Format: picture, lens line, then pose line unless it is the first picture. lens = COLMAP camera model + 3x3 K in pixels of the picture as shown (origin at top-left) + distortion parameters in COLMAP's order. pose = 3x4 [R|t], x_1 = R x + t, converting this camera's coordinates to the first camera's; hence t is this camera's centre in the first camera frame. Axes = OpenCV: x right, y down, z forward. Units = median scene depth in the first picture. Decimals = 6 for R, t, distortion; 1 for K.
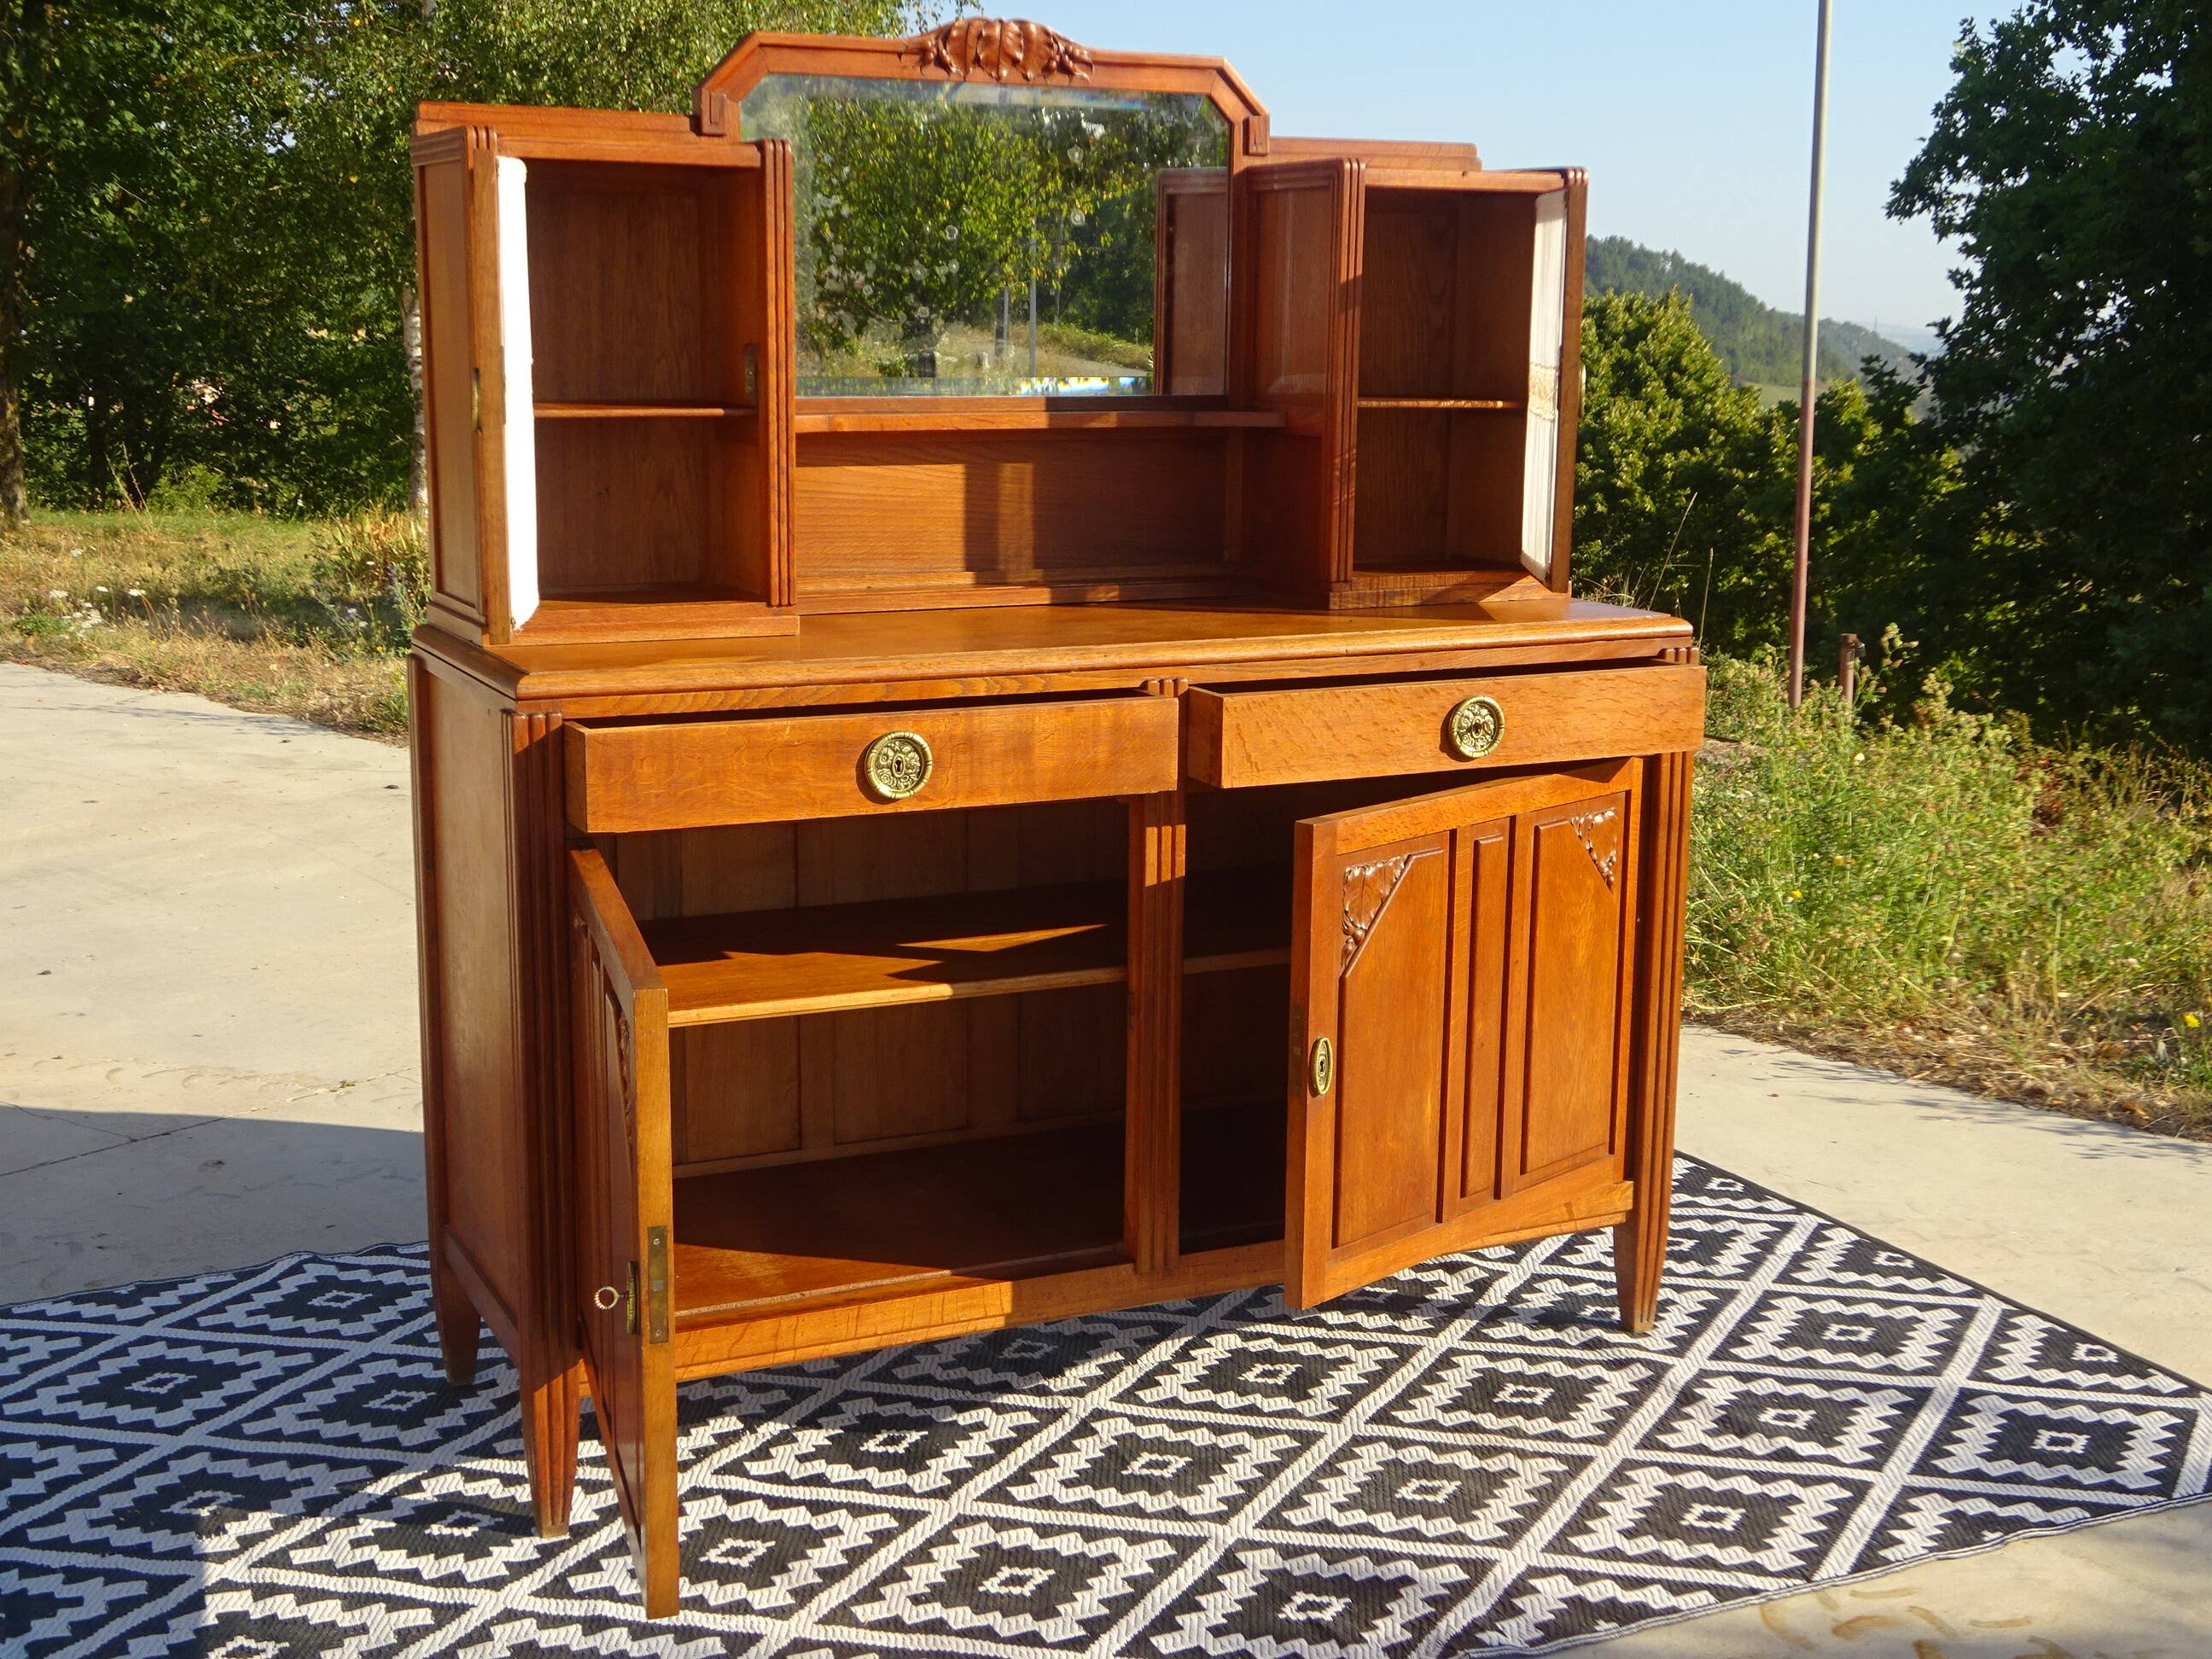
lens RADIAL K [[2679.7, 0, 1101.2], [0, 2679.7, 847.1], [0, 0, 1]] dist [0.010950, 0.000000]
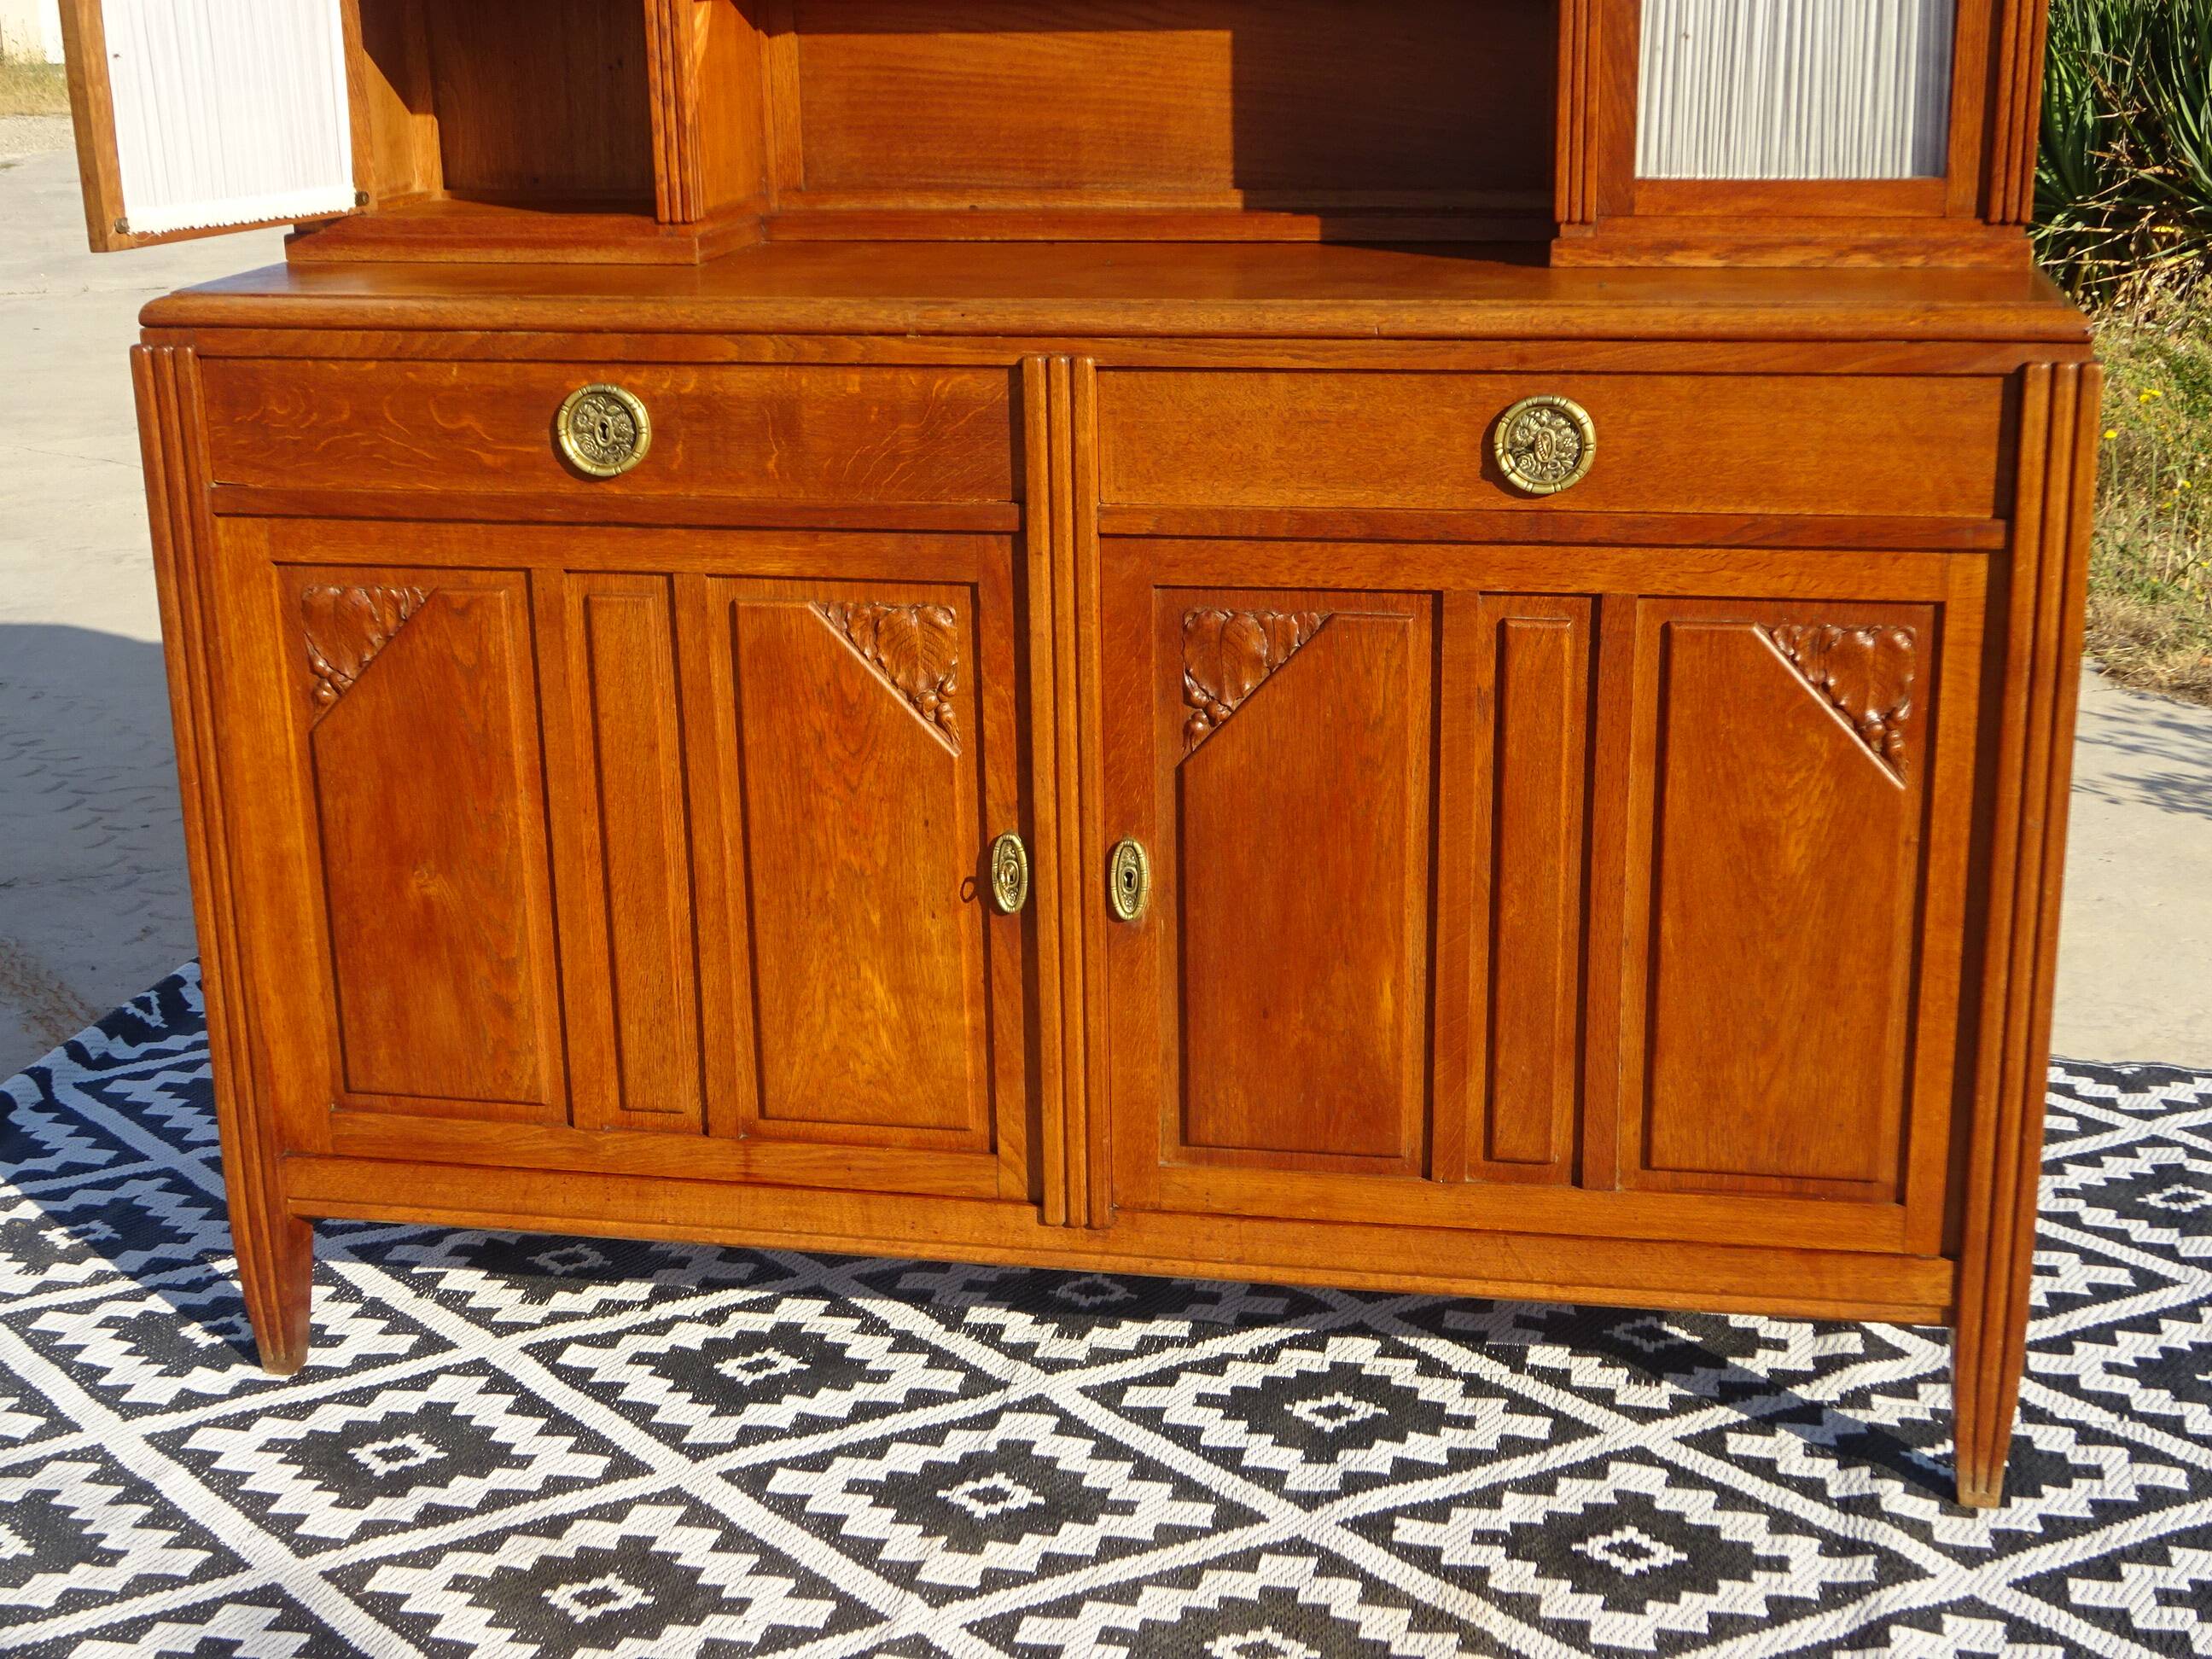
lens RADIAL K [[2996.1, 0, 1116.4], [0, 2996.1, 841.6], [0, 0, 1]] dist [0.001493, 0.000000]
pose [[0.804285, 0.153470, -0.574084, 0.420974], [-0.093076, 0.986686, 0.133372, -0.039243], [0.586909, -0.053836, 0.807861, 0.361579]]
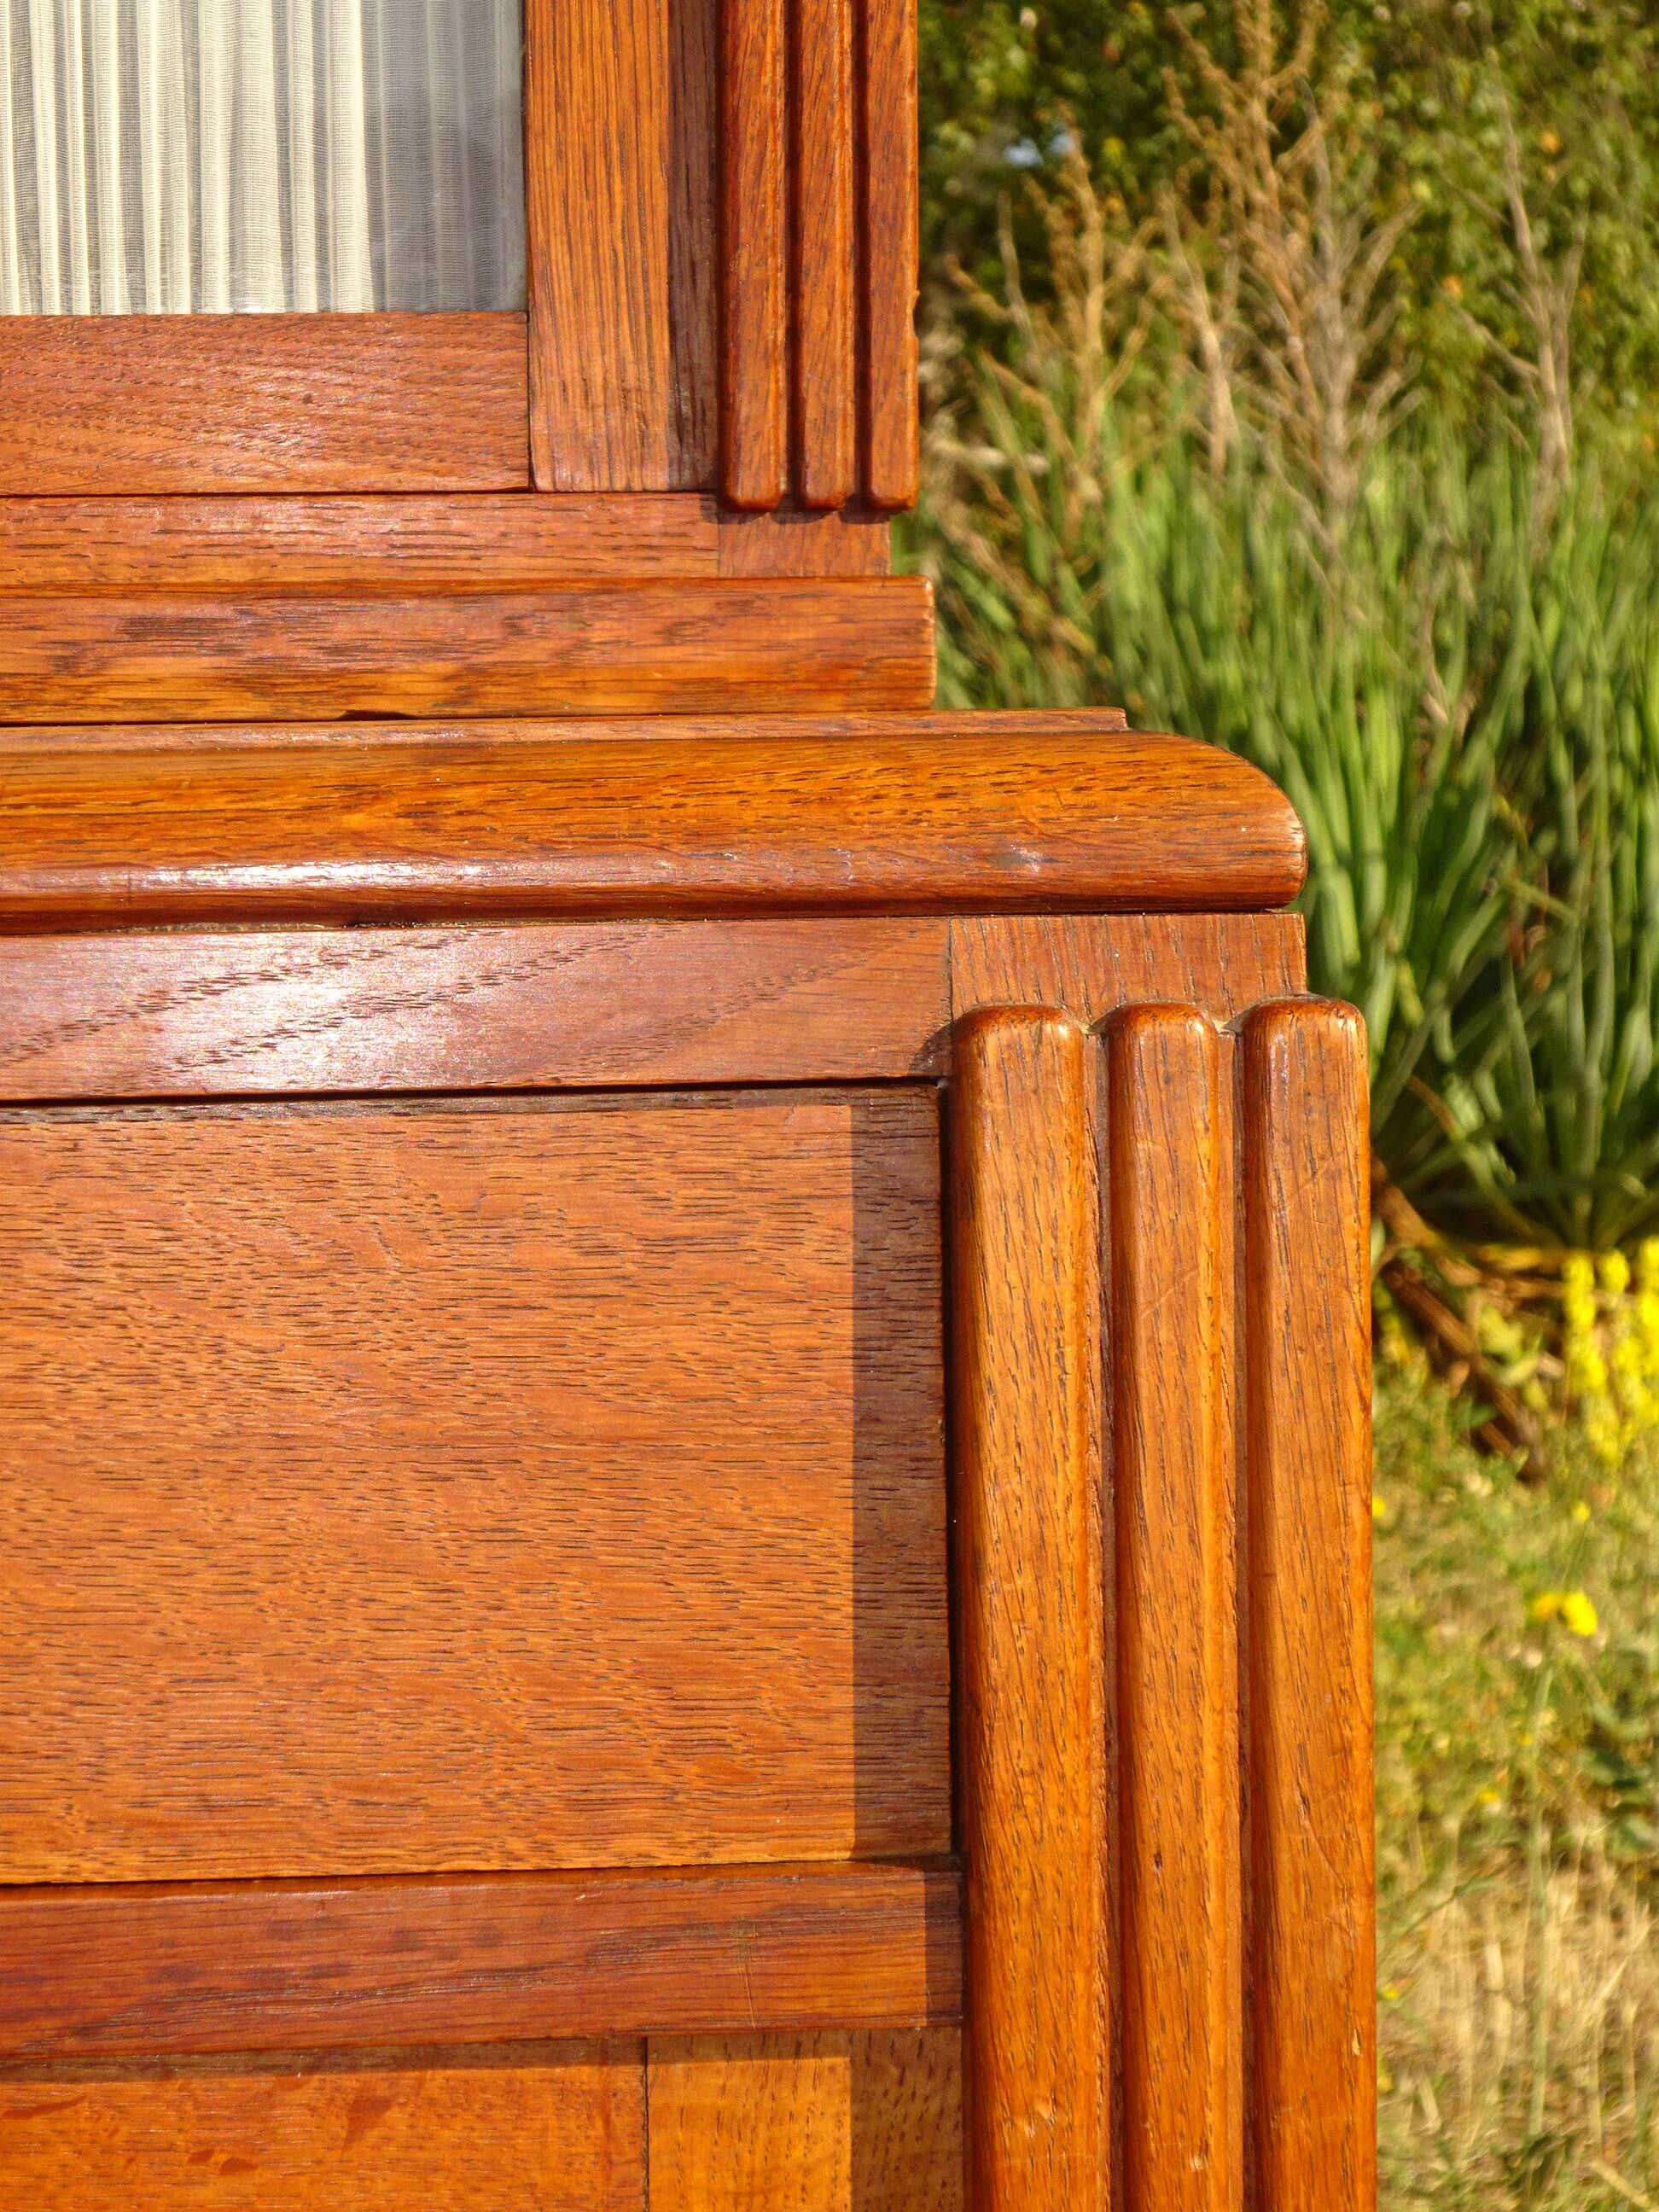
lens RADIAL K [[6330.0, 0, 831.7], [0, 6330.0, 1105.7], [0, 0, 1]] dist [-0.011135, 0.000000]
pose [[0.939058, 0.002298, -0.343750, 0.281638], [-0.048565, 0.990835, -0.126047, -0.037527], [0.340310, 0.135059, 0.930563, 0.746123]]
